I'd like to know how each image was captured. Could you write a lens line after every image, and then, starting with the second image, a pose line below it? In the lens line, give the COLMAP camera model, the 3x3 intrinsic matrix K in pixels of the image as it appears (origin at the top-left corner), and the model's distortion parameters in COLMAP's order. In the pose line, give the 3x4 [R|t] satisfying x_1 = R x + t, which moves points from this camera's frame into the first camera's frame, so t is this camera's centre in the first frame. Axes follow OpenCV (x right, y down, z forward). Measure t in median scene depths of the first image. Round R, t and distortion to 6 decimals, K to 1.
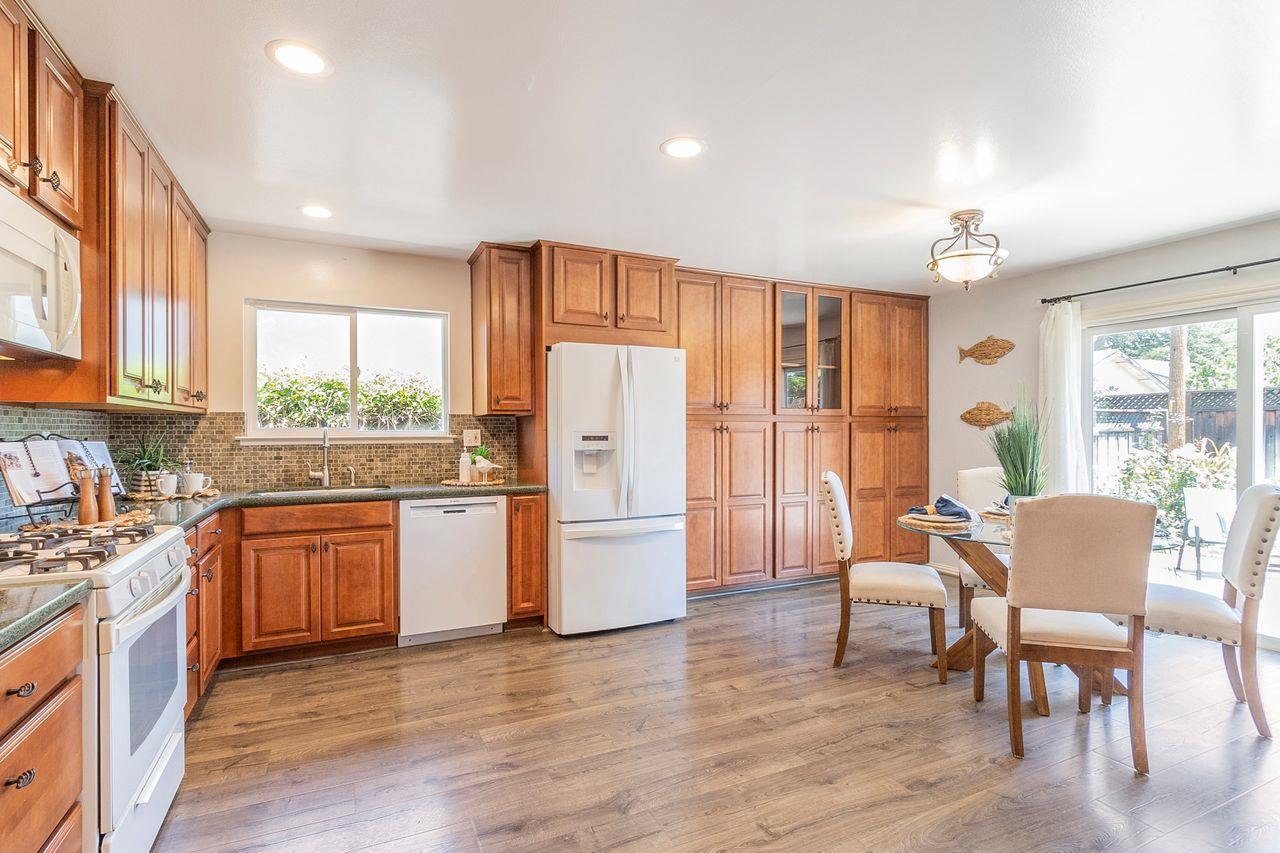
lens RADIAL K [[592.9, 0, 605.9], [0, 592.9, 431.9], [0, 0, 1]] dist [0.003717, 0.000311]
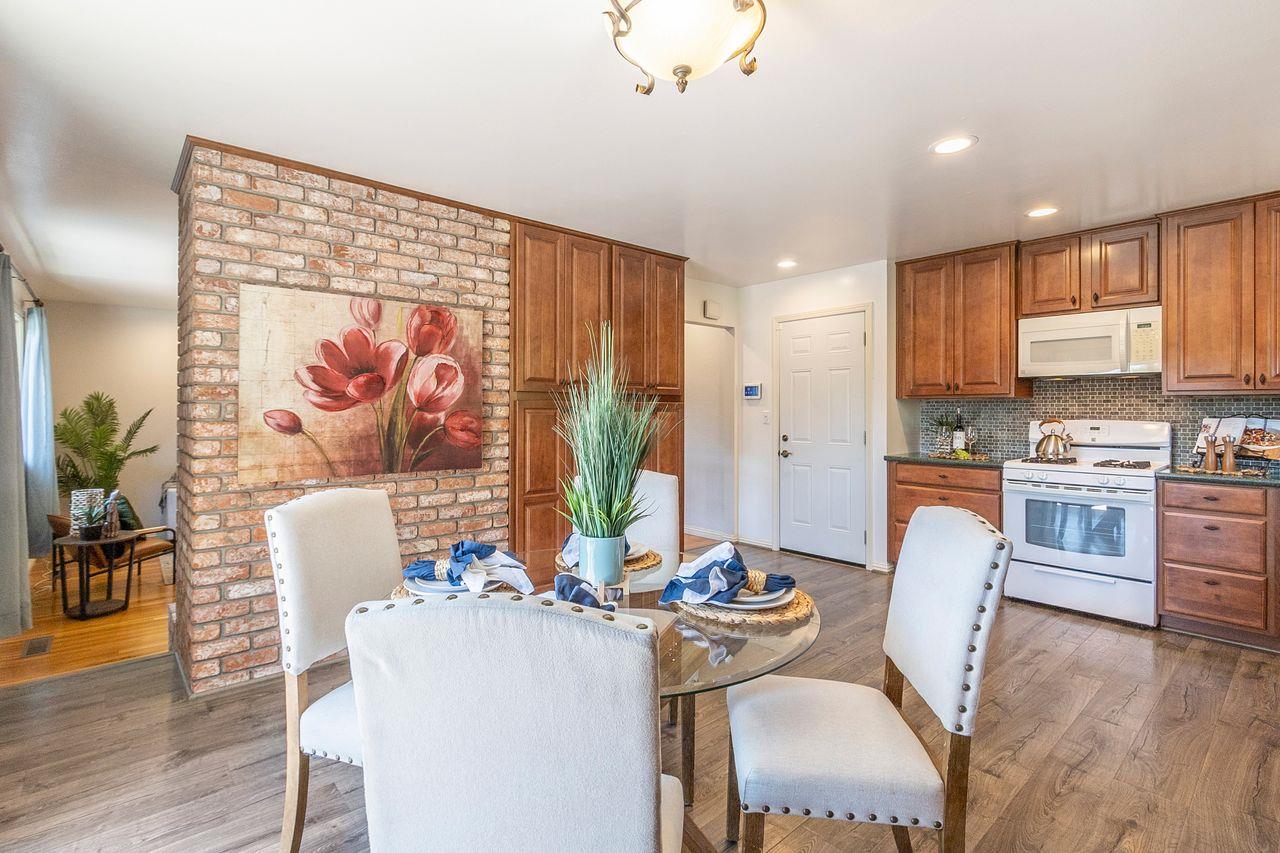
lens RADIAL K [[600.4, 0, 646.3], [0, 600.4, 409.5], [0, 0, 1]] dist [0.000362, -0.000022]
pose [[-0.937957, 0.000485, -0.346751, 0.633636], [-0.001554, 0.999983, 0.005601, -0.008449], [0.346748, 0.005793, -0.937941, 1.137859]]
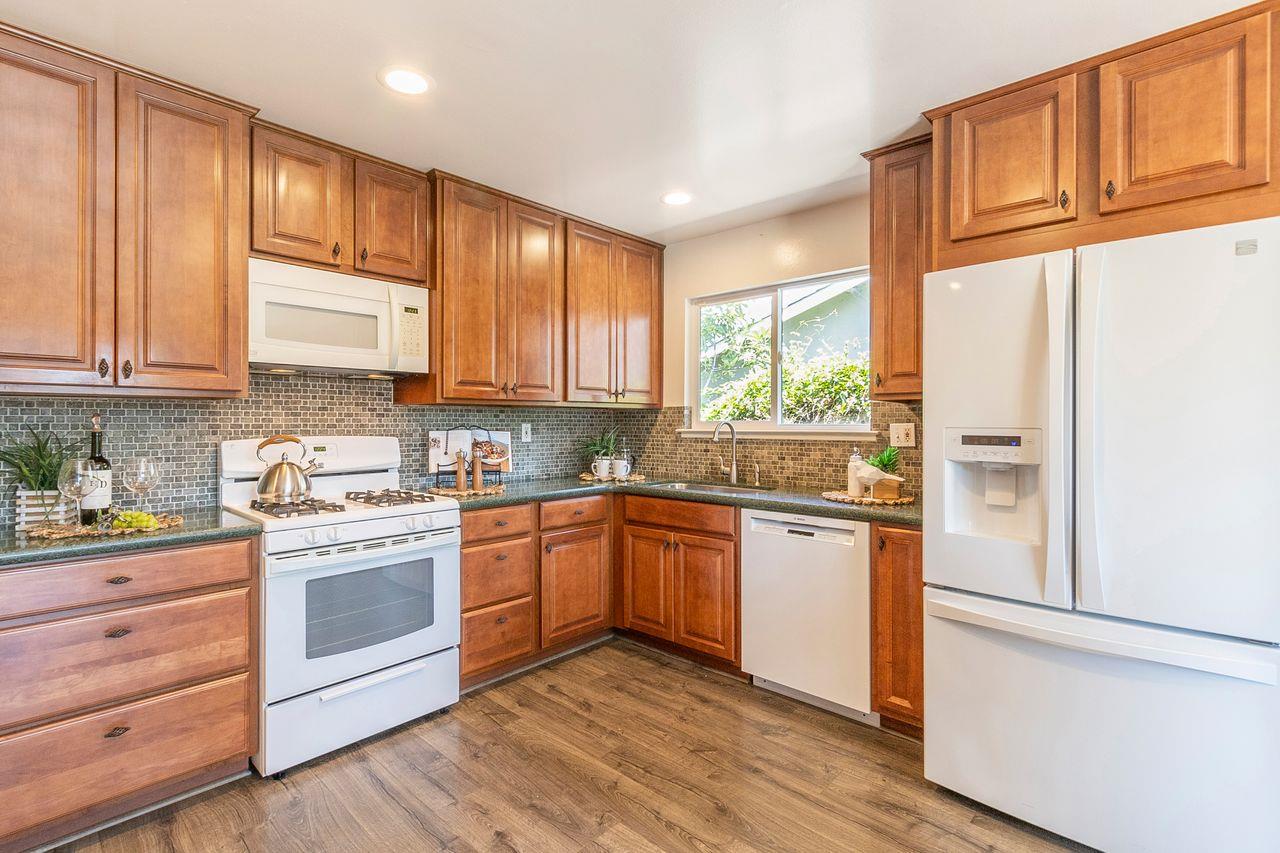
lens RADIAL K [[590.3, 0, 623.3], [0, 590.3, 421.0], [0, 0, 1]] dist [0.001914, 0.000040]
pose [[0.402579, 0.000482, -0.915385, 0.307875], [-0.004829, 0.999987, -0.001597, -0.004047], [0.915372, 0.005063, 0.402576, 0.454257]]
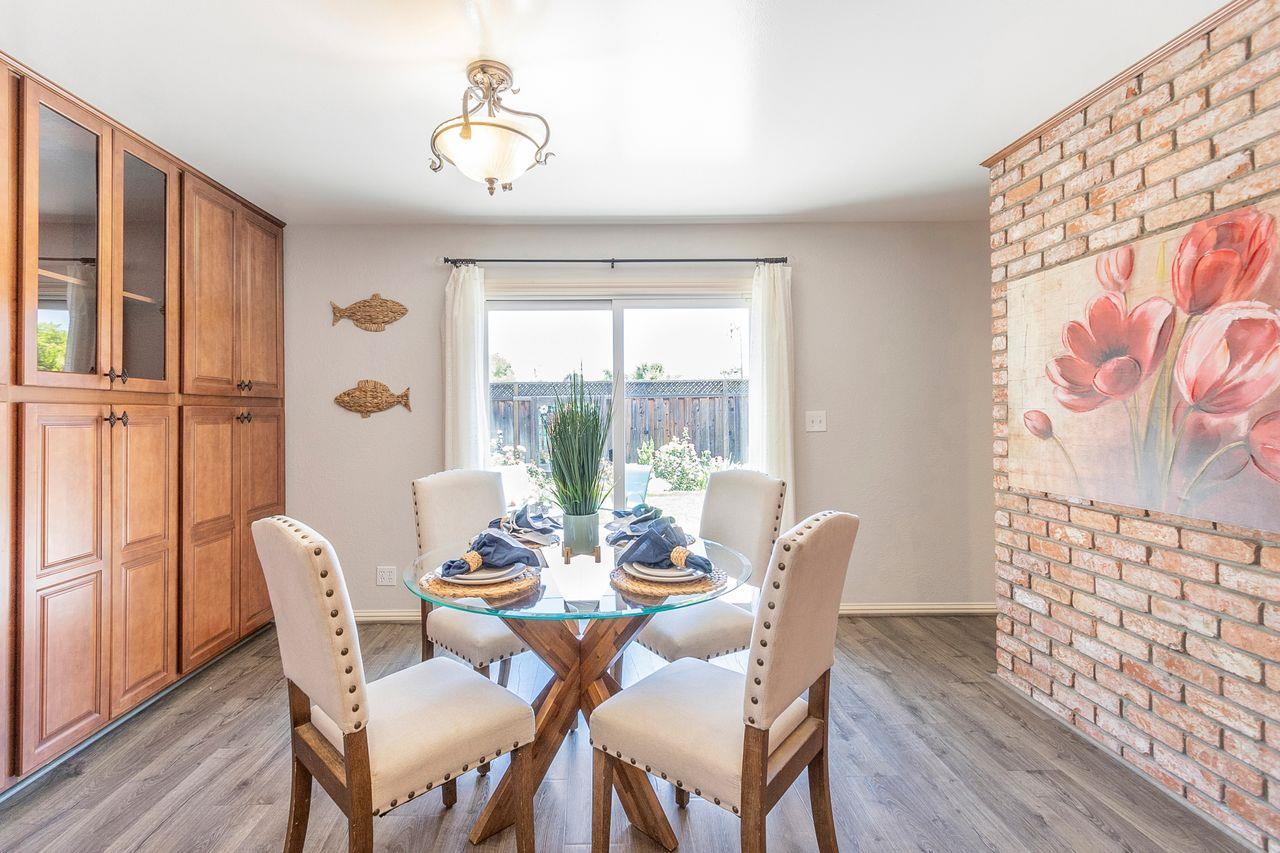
lens RADIAL K [[600.2, 0, 594.3], [0, 600.2, 408.5], [0, 0, 1]] dist [-0.000412, 0.000107]
pose [[0.382531, 0.007190, 0.923915, 0.055104], [0.010629, 0.999869, -0.012182, -0.003048], [-0.923882, 0.014480, 0.382404, 0.537306]]
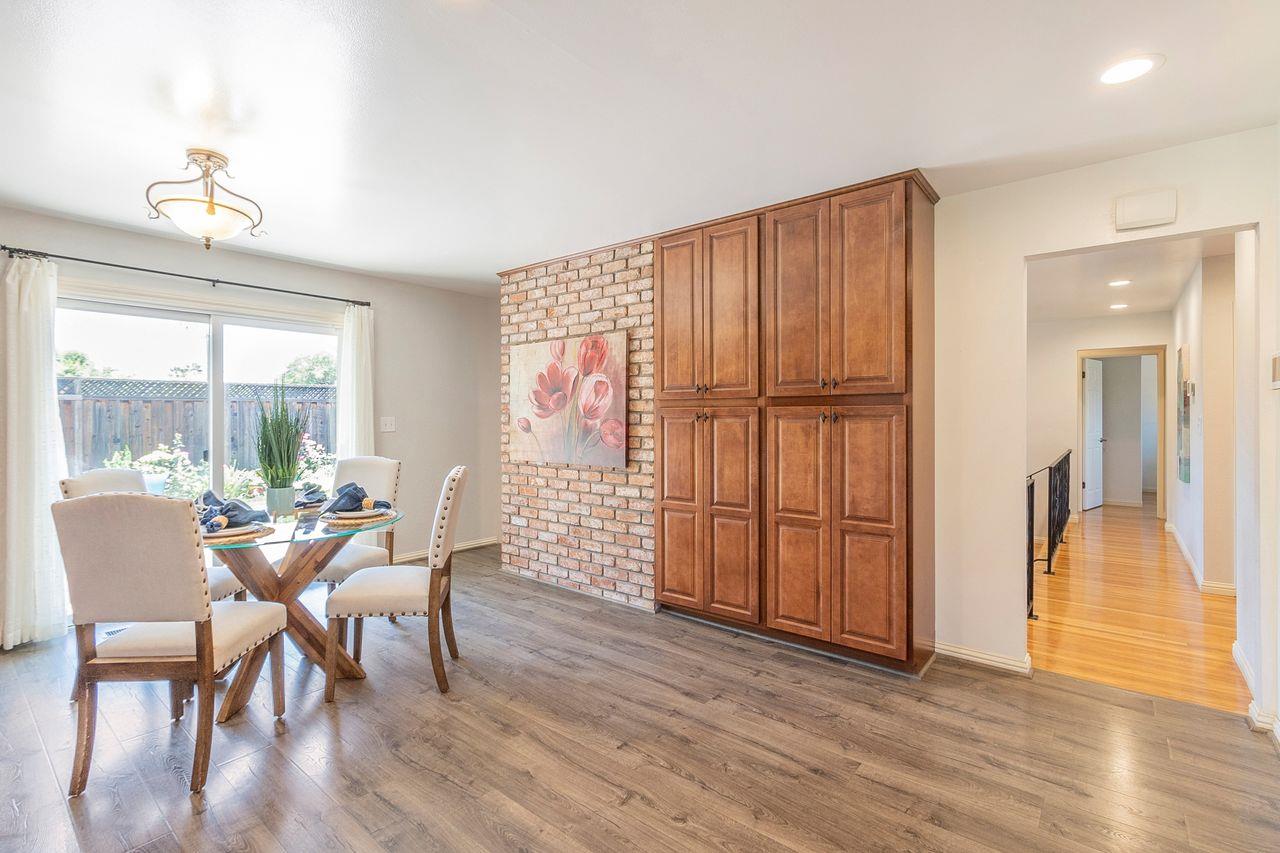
lens RADIAL K [[609.5, 0, 632.4], [0, 609.5, 420.0], [0, 0, 1]] dist [-0.000747, 0.000110]
pose [[-0.464508, -0.000384, 0.885569, -0.328767], [0.005567, 0.999979, 0.003353, -0.001813], [-0.885551, 0.006488, -0.464496, 0.709356]]
